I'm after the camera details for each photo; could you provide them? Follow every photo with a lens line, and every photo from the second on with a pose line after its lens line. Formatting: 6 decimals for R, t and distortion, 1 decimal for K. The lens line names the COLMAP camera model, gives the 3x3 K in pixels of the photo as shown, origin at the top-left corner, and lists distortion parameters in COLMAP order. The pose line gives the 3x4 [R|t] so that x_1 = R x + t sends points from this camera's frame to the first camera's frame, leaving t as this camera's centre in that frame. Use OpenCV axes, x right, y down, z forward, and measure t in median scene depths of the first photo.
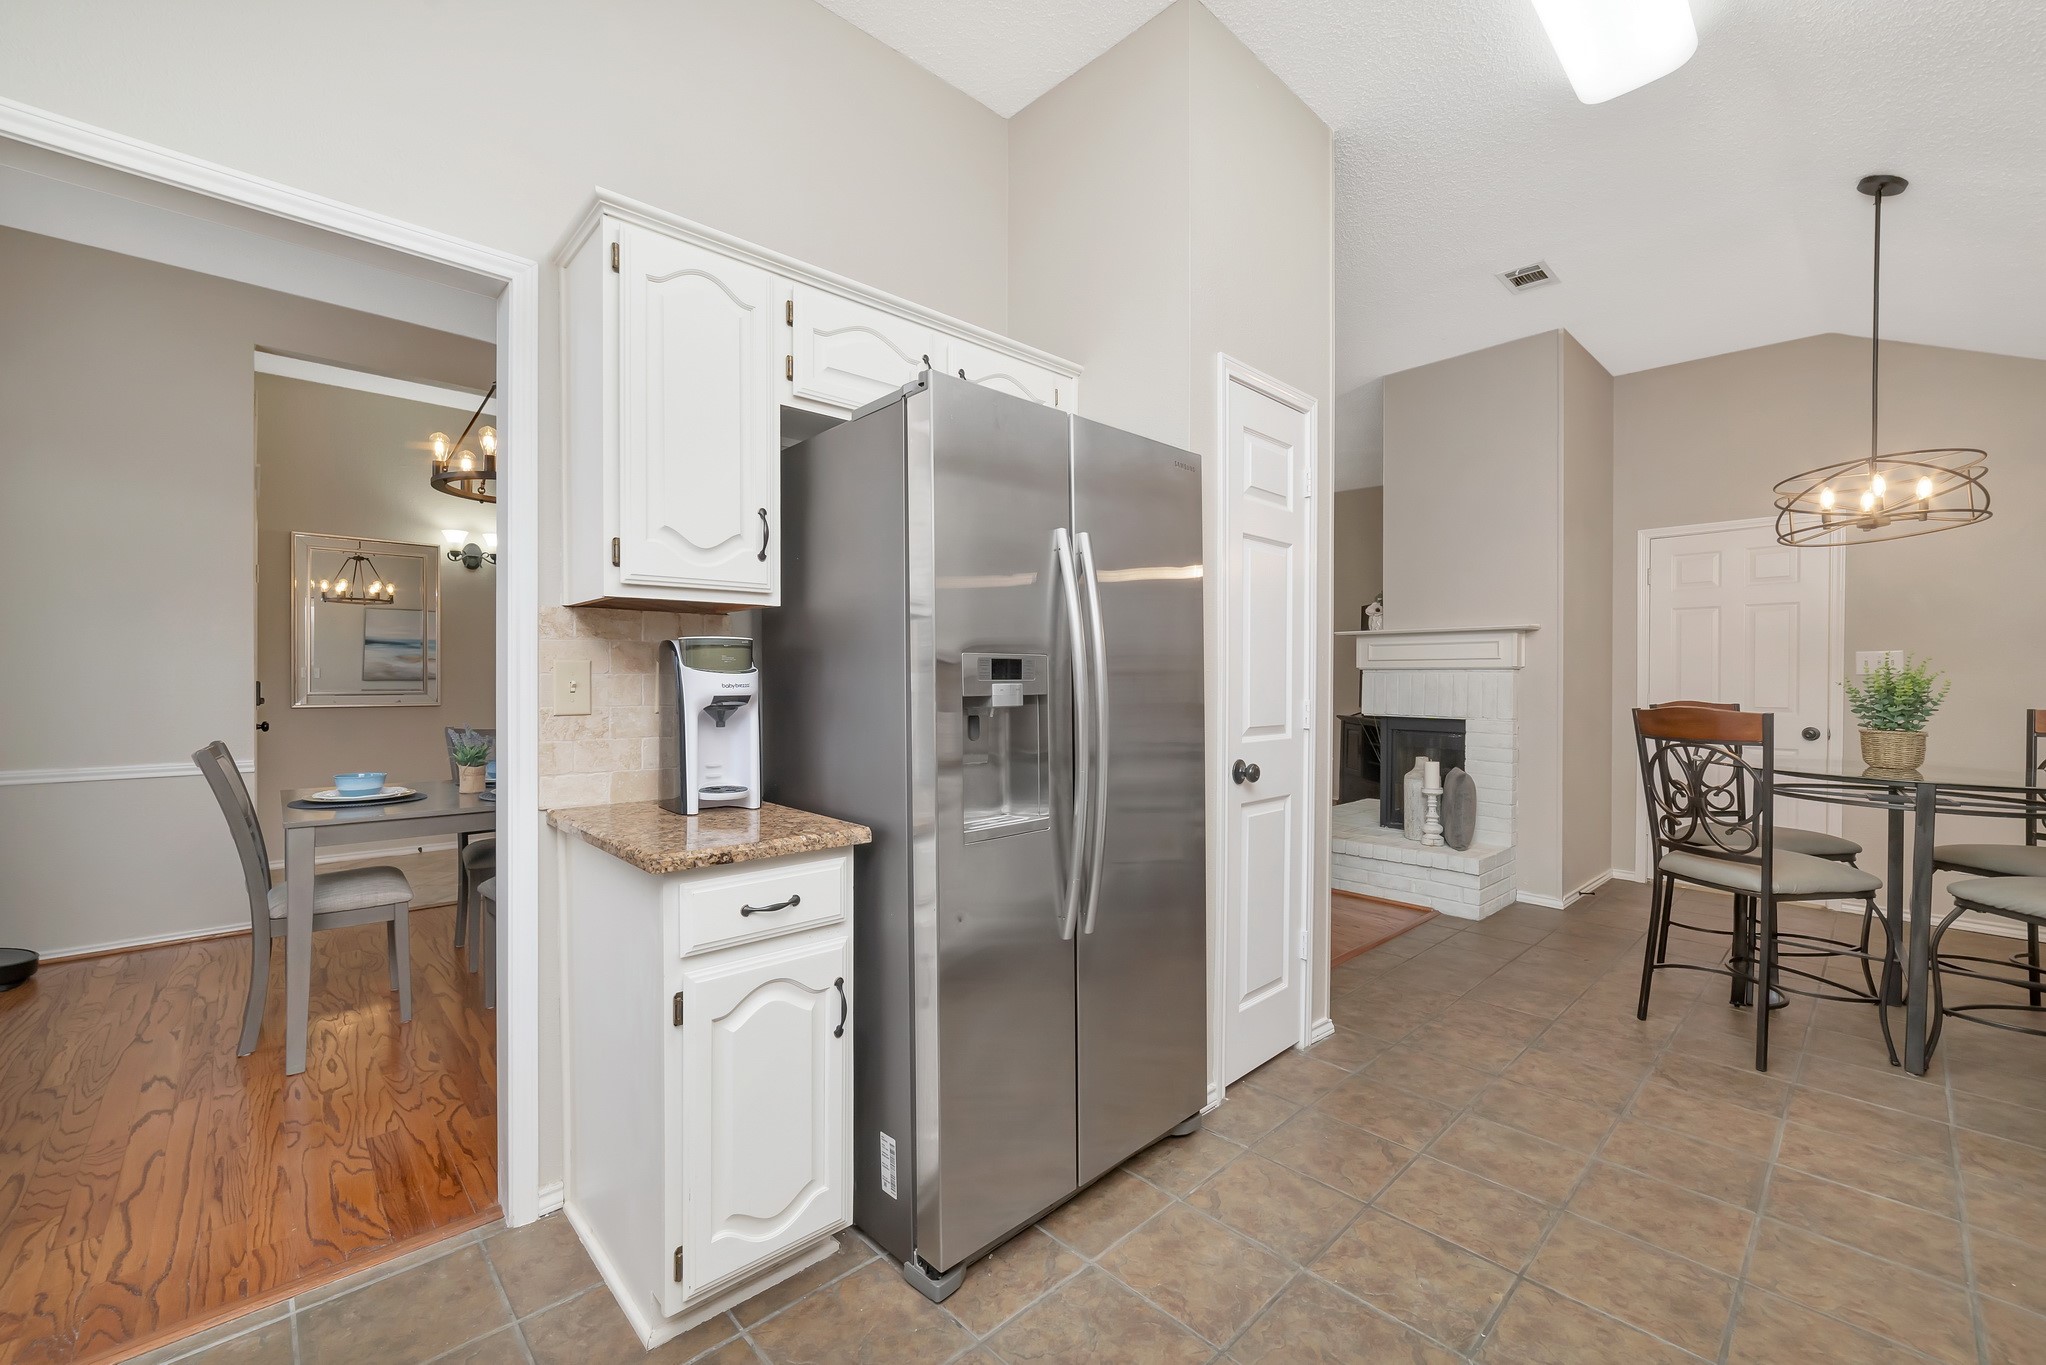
lens RADIAL K [[806.6, 0, 1016.8], [0, 806.6, 680.0], [0, 0, 1]] dist [-0.021685, 0.006057]
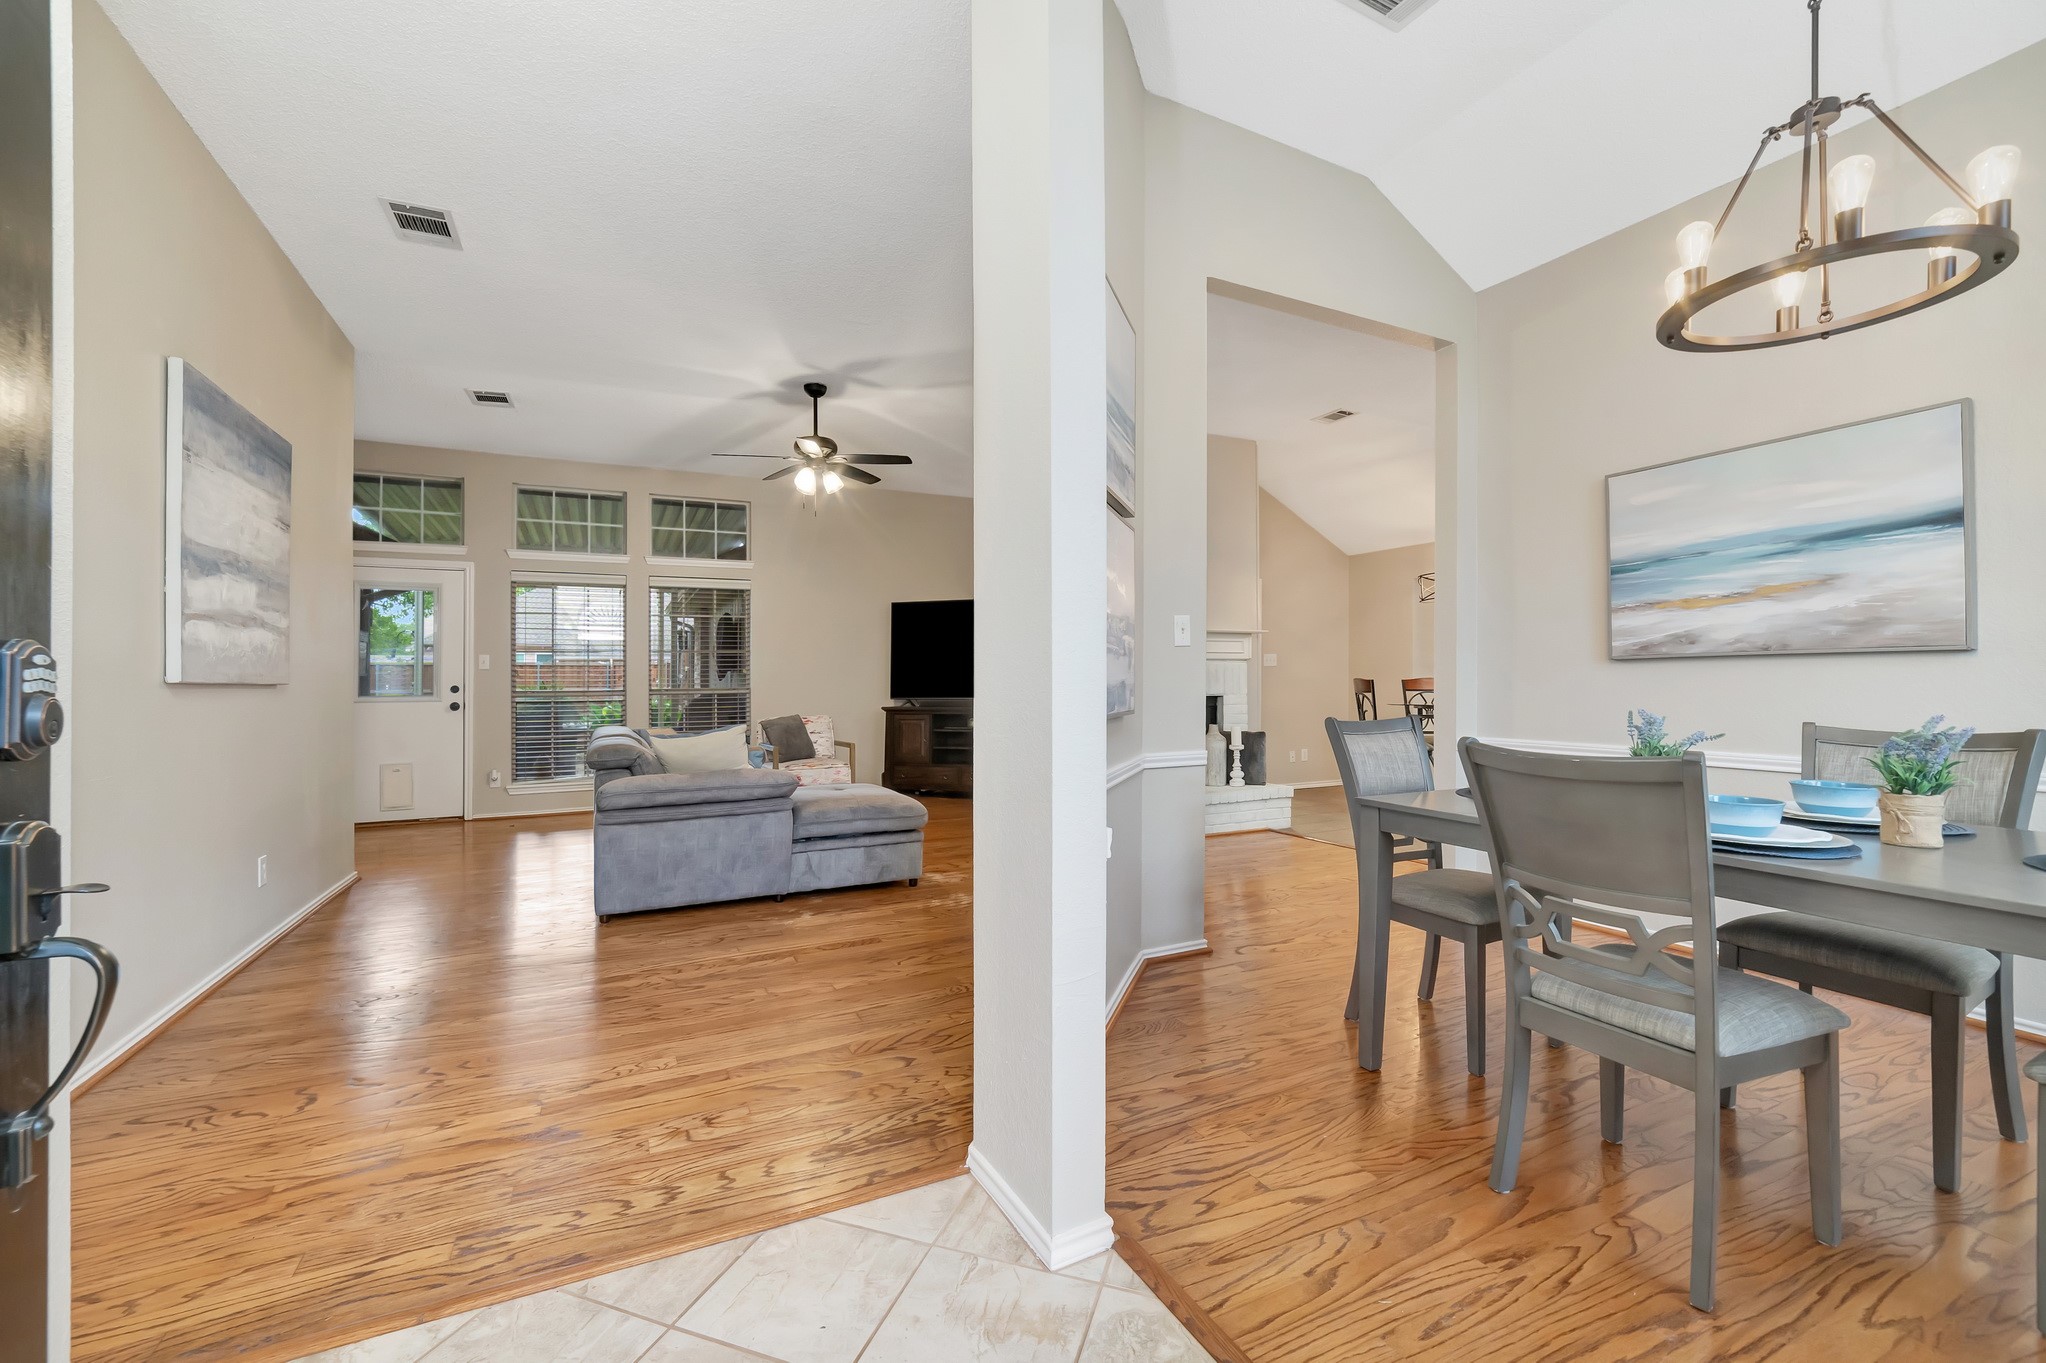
lens RADIAL K [[831.1, 0, 1018.4], [0, 831.1, 691.2], [0, 0, 1]] dist [-0.022159, 0.013539]
pose [[0.268006, -0.014992, 0.963301, -1.695851], [0.009874, 0.999869, 0.012813, 0.034845], [-0.963367, 0.006078, 0.268119, 1.743886]]
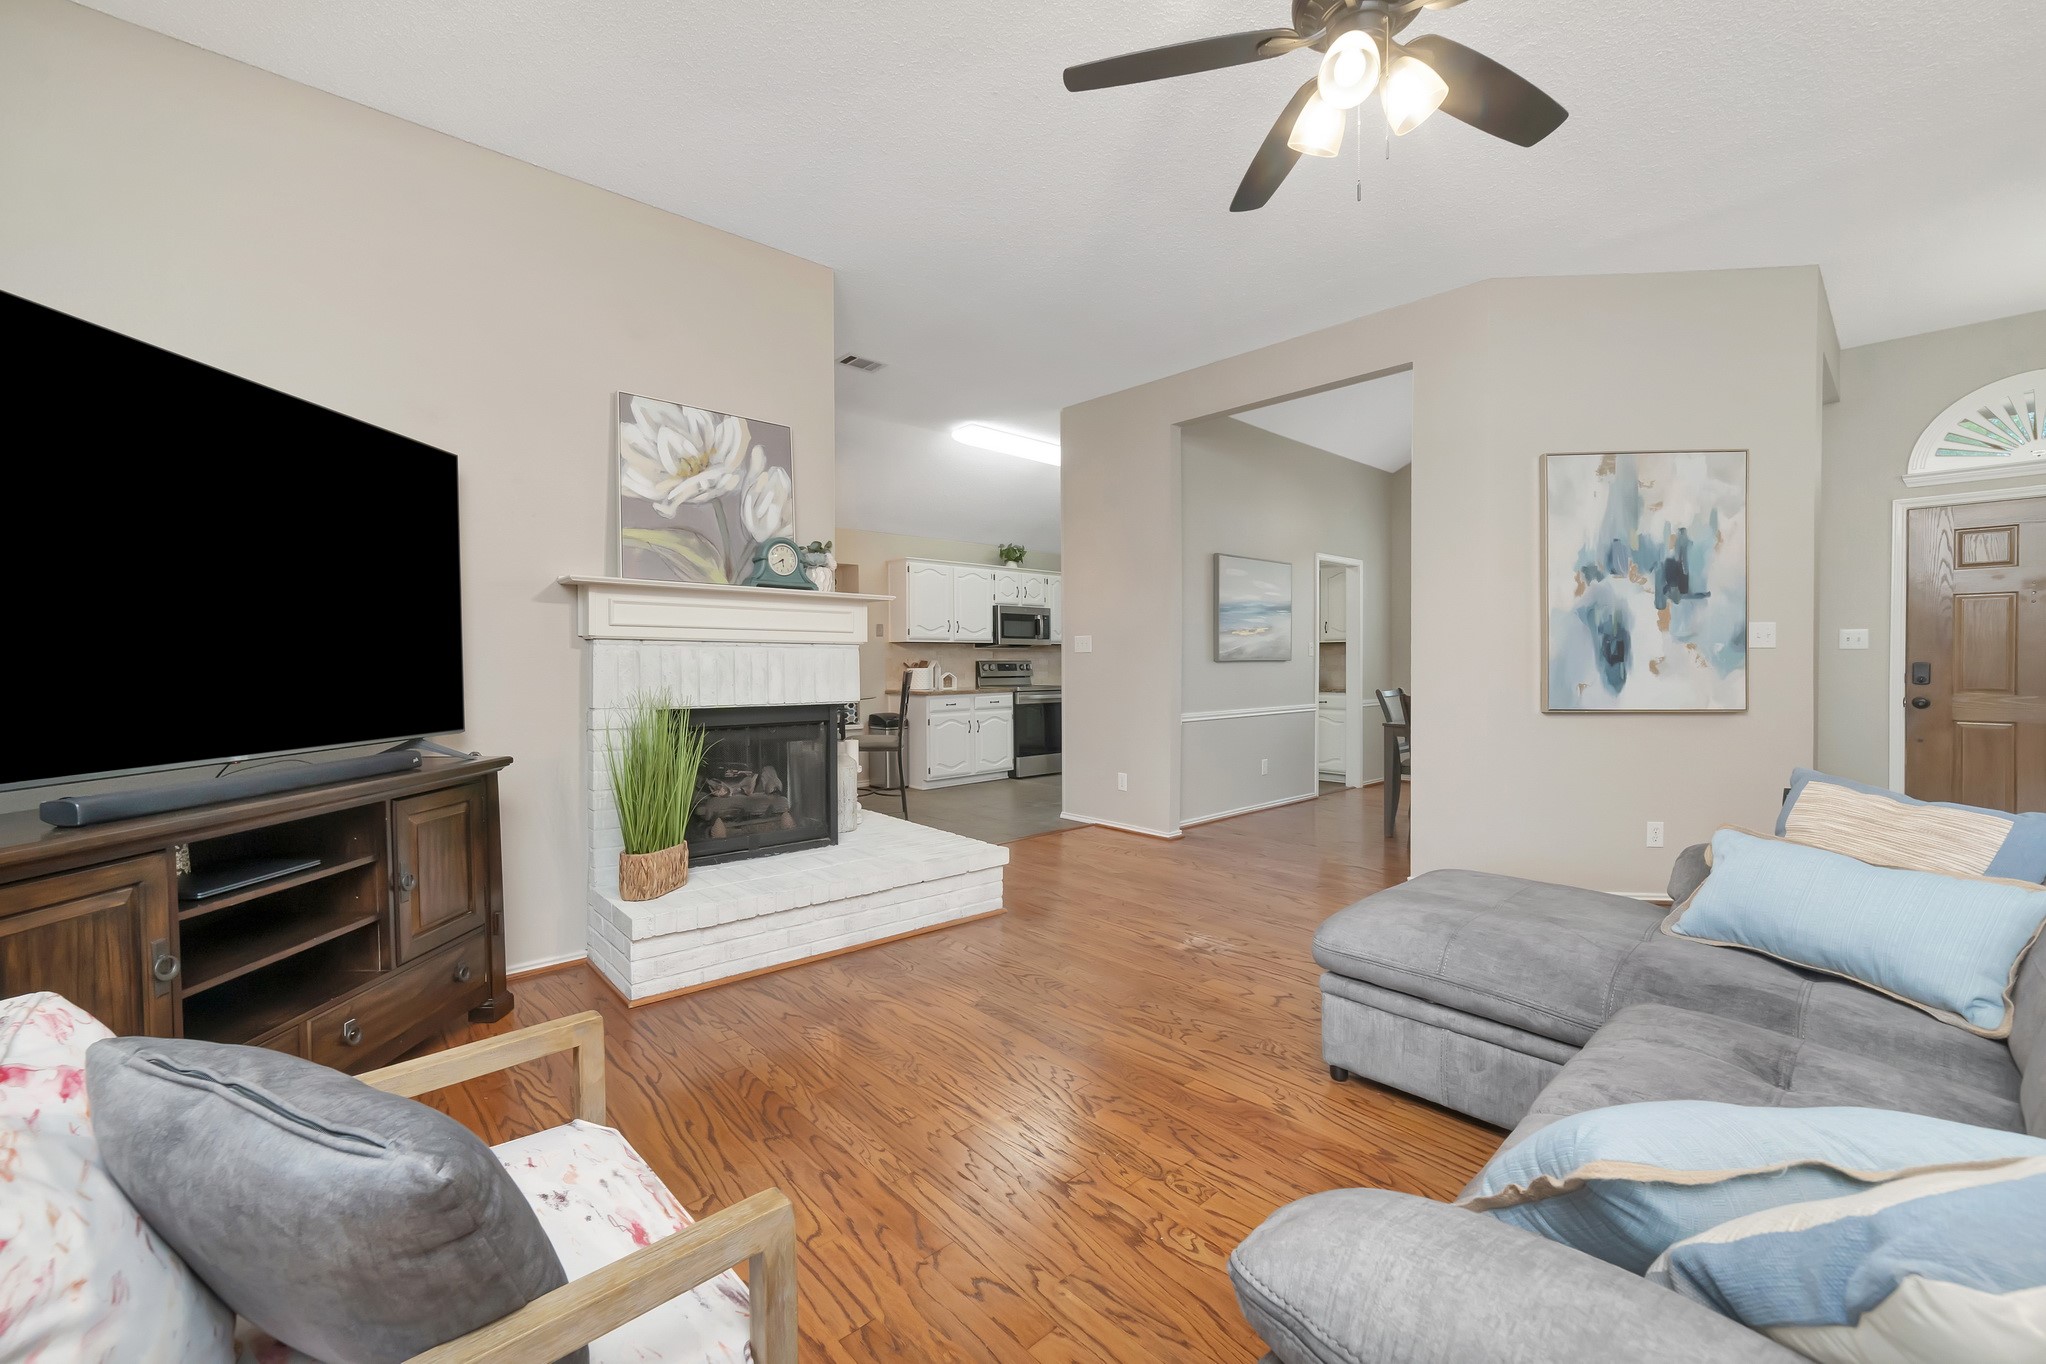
lens RADIAL K [[816.5, 0, 1023.0], [0, 816.5, 682.0], [0, 0, 1]] dist [0.000134, 0.000047]
pose [[-0.999932, 0.002592, -0.011414, 0.562512], [0.002245, 0.999537, 0.030341, -0.004514], [0.011487, 0.030313, -0.999474, 3.555860]]
